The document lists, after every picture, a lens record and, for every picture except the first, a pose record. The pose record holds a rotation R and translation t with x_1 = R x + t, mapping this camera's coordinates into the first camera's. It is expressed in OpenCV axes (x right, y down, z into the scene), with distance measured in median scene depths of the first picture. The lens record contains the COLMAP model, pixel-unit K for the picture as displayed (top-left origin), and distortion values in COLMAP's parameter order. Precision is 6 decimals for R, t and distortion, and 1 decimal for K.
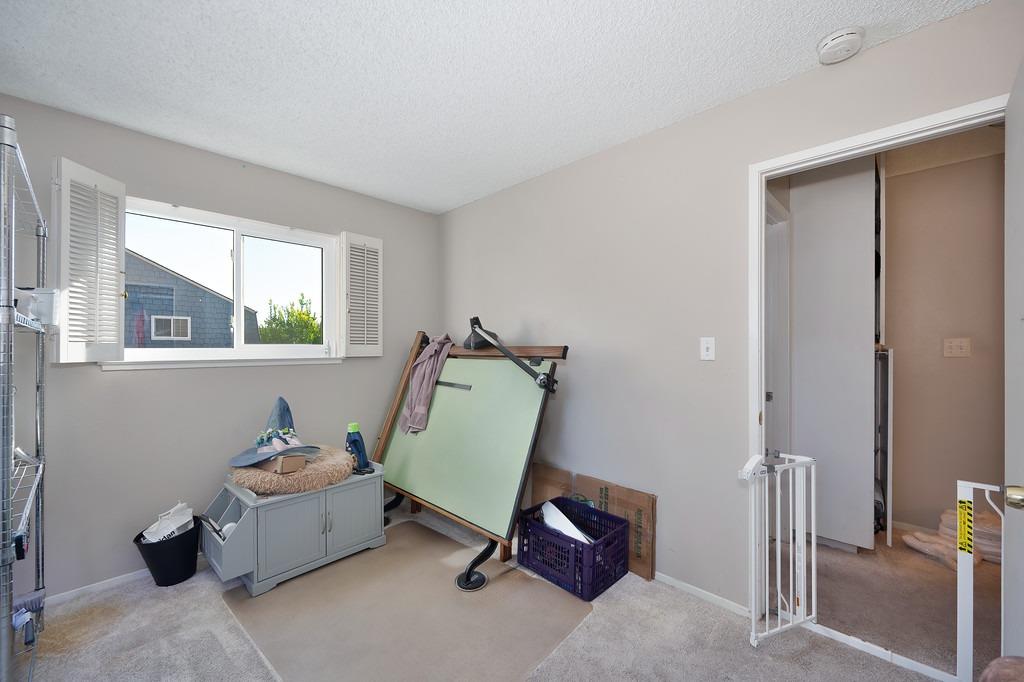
lens RADIAL K [[402.2, 0, 510.2], [0, 402.2, 345.0], [0, 0, 1]] dist [-0.002343, 0.000213]
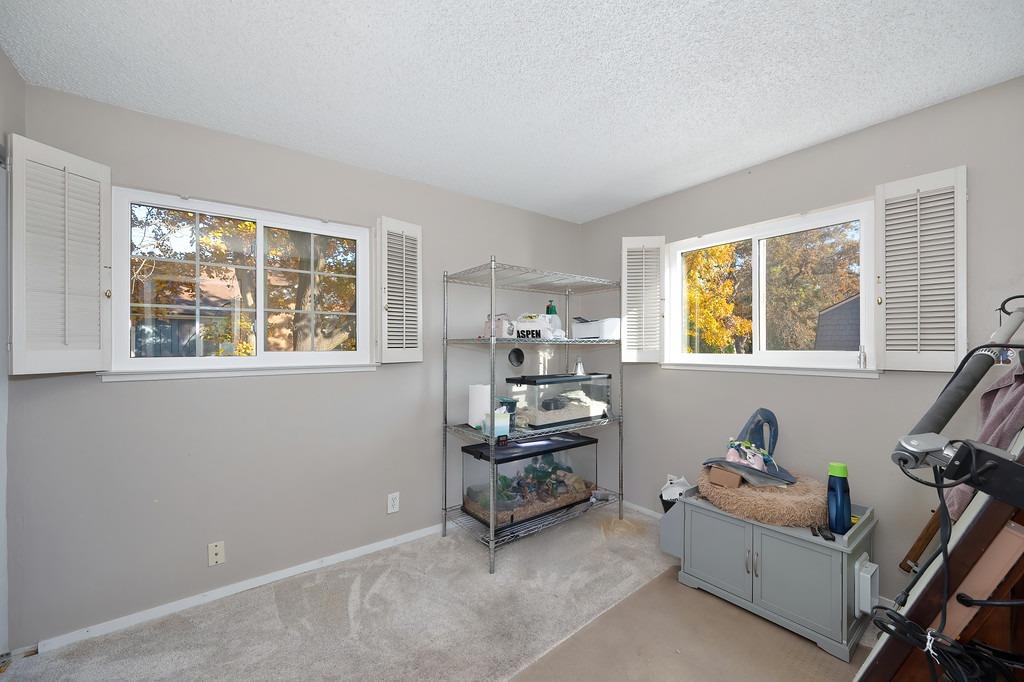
lens RADIAL K [[402.2, 0, 510.8], [0, 402.2, 344.4], [0, 0, 1]] dist [-0.002343, 0.000213]
pose [[-0.157298, -0.007129, -0.987525, 0.461956], [0.004994, 0.999955, -0.008014, -0.013684], [0.987538, -0.006192, -0.157256, 0.635328]]
